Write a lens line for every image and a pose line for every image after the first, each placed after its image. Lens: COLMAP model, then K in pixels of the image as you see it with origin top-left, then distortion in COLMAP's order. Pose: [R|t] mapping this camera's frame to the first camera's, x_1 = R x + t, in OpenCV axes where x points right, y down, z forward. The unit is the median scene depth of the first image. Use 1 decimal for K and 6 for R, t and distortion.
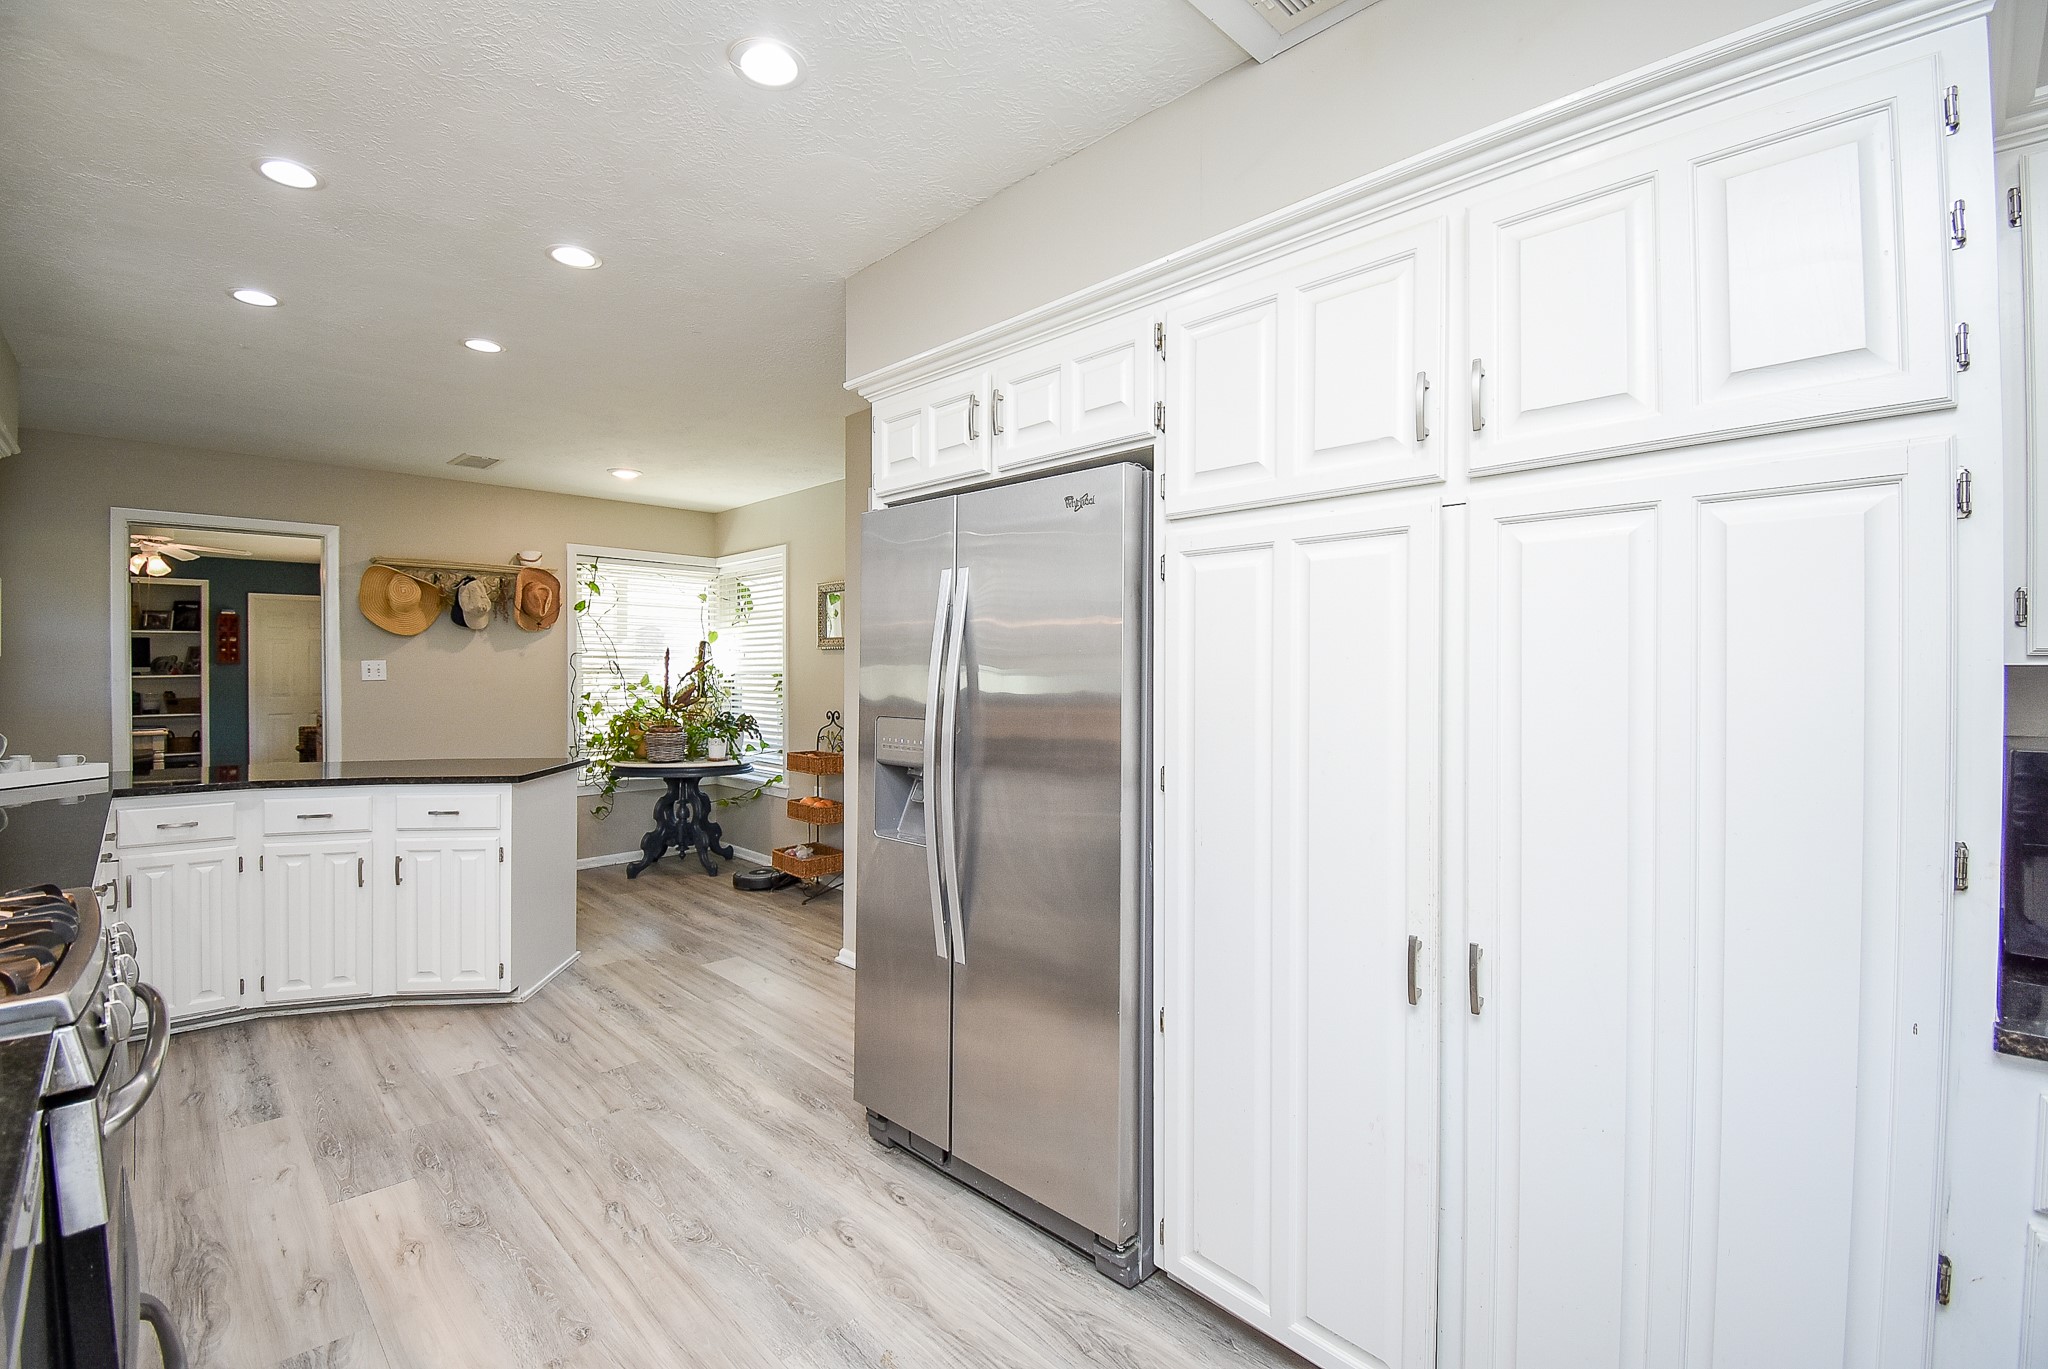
lens RADIAL K [[907.8, 0, 1025.0], [0, 907.8, 672.4], [0, 0, 1]] dist [0.014742, -0.024308]
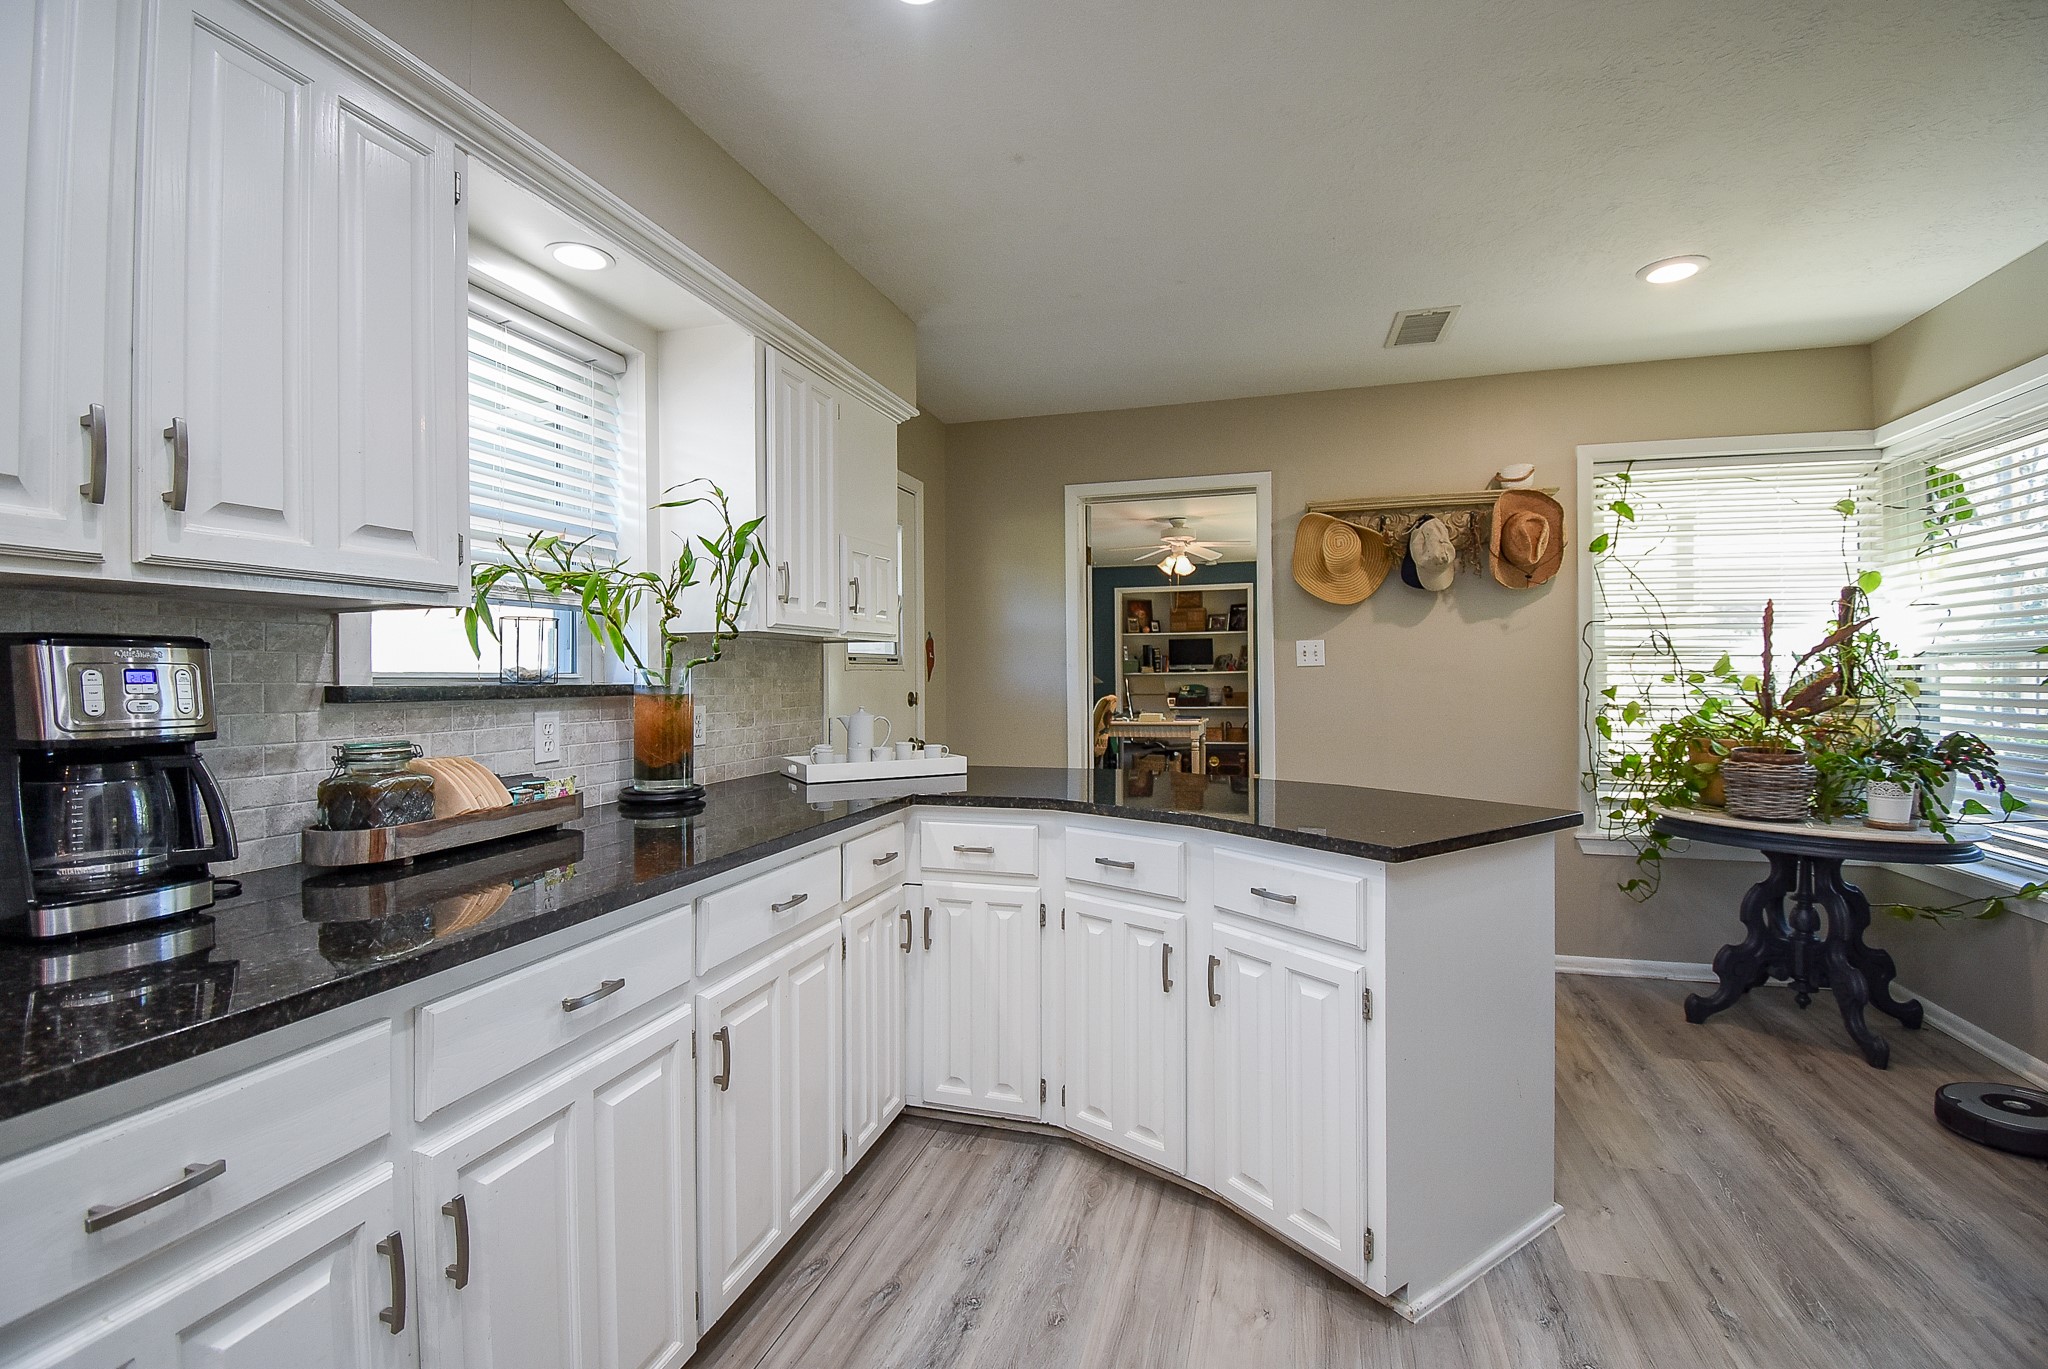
lens RADIAL K [[907.8, 0, 1025.0], [0, 907.8, 672.4], [0, 0, 1]] dist [0.014742, -0.024308]
pose [[0.490433, -0.006599, -0.871454, -0.154182], [0.002983, 0.999978, -0.005893, 0.016639], [0.871474, 0.000291, 0.490442, 0.384749]]
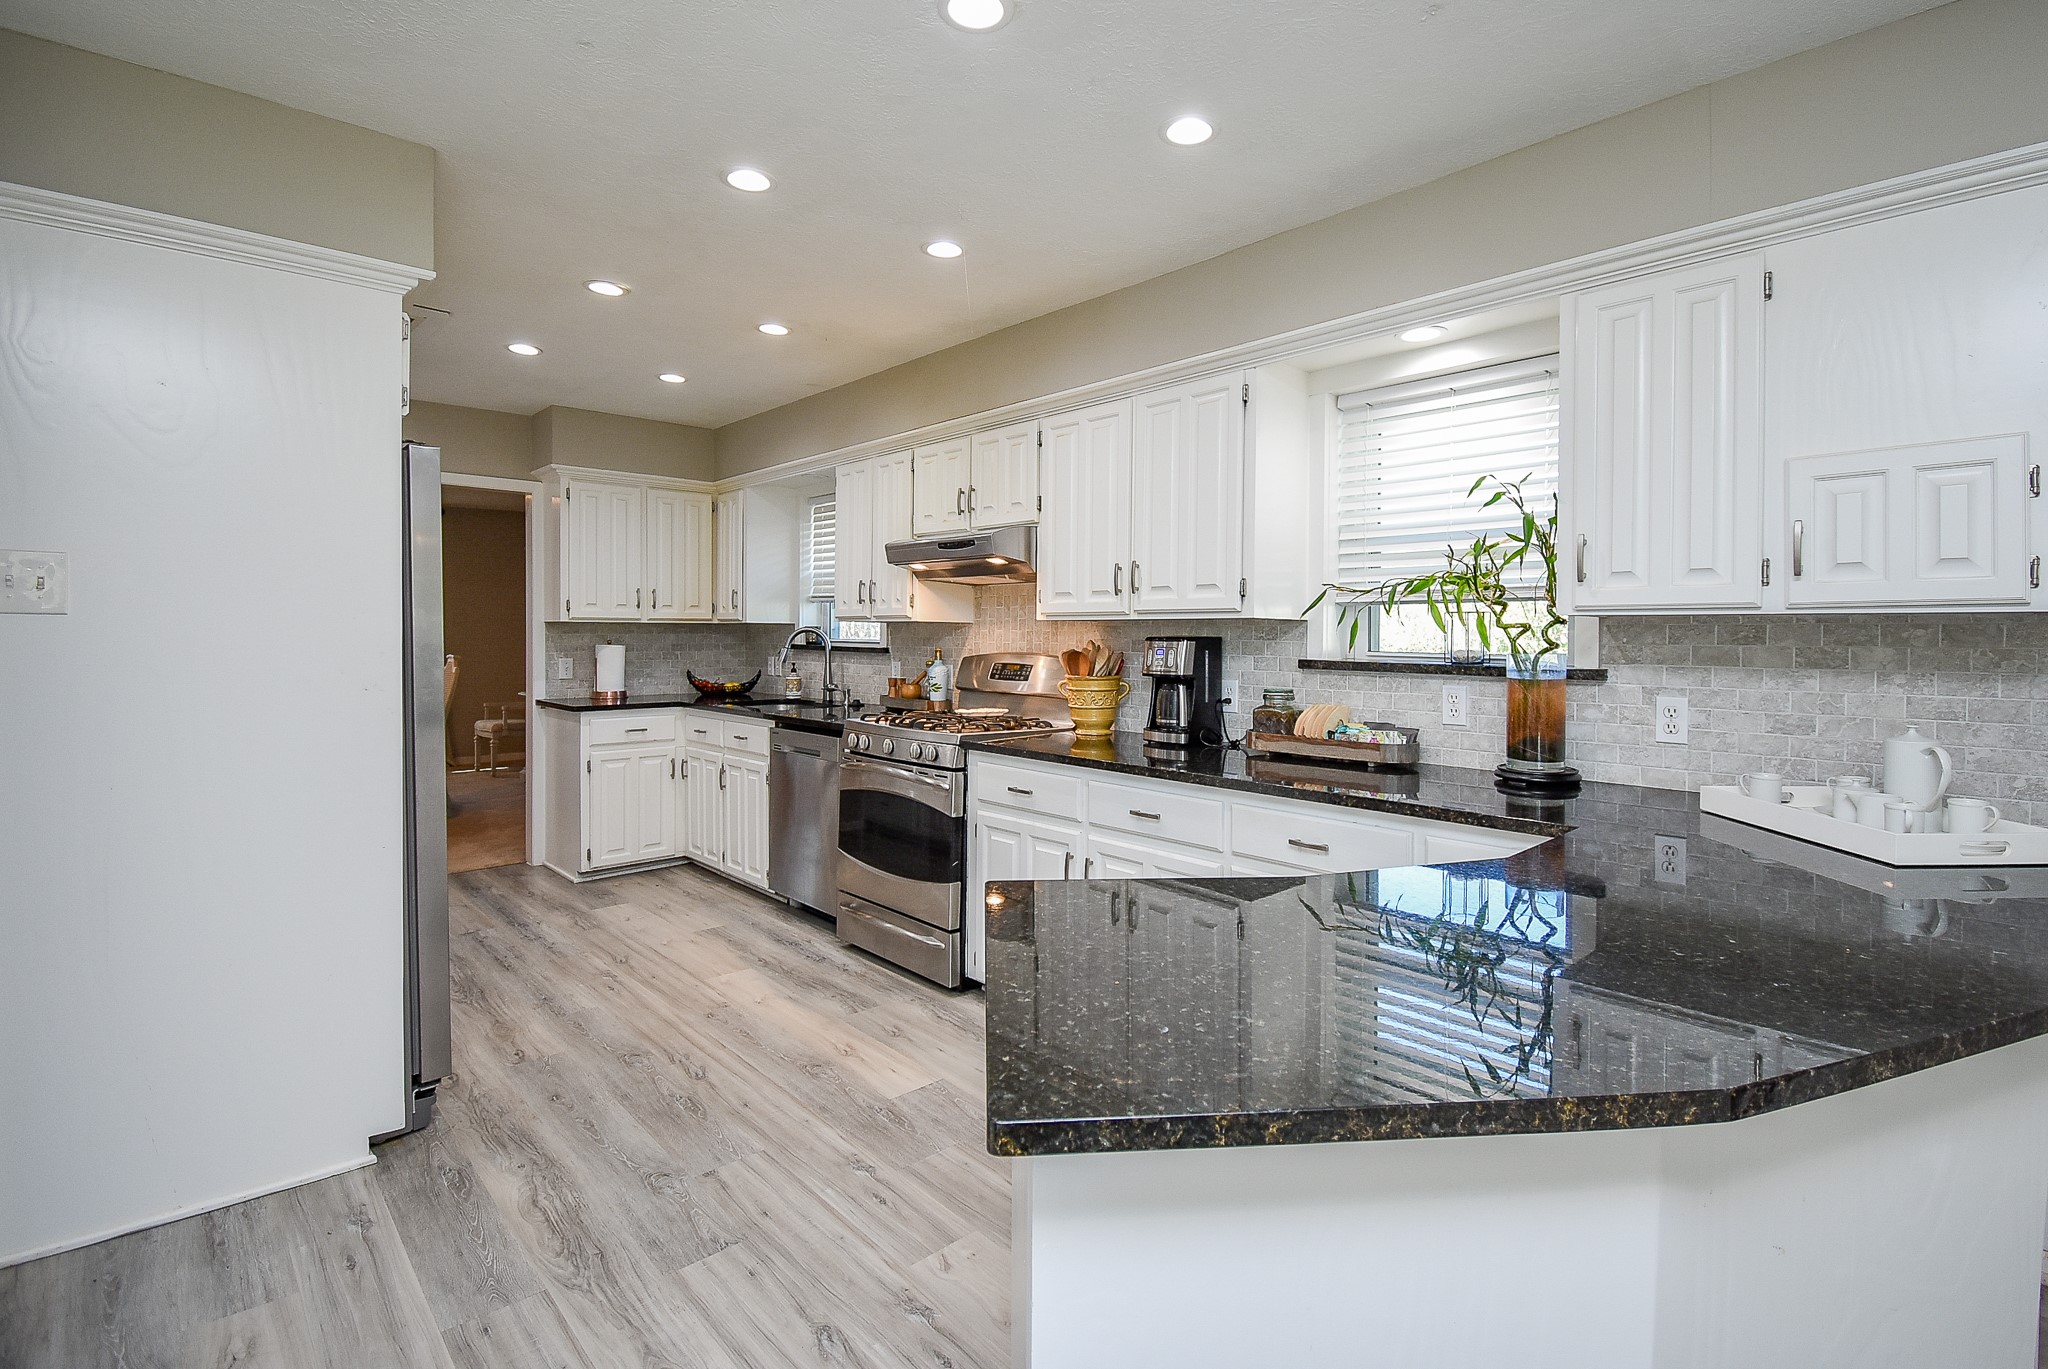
lens RADIAL K [[920.5, 0, 1063.1], [0, 920.5, 646.2], [0, 0, 1]] dist [0.015938, -0.025552]
pose [[-0.999981, -0.006001, -0.001164, -0.375109], [-0.006023, 0.999787, 0.019749, 0.000882], [0.001045, 0.019755, -0.999804, 0.890765]]
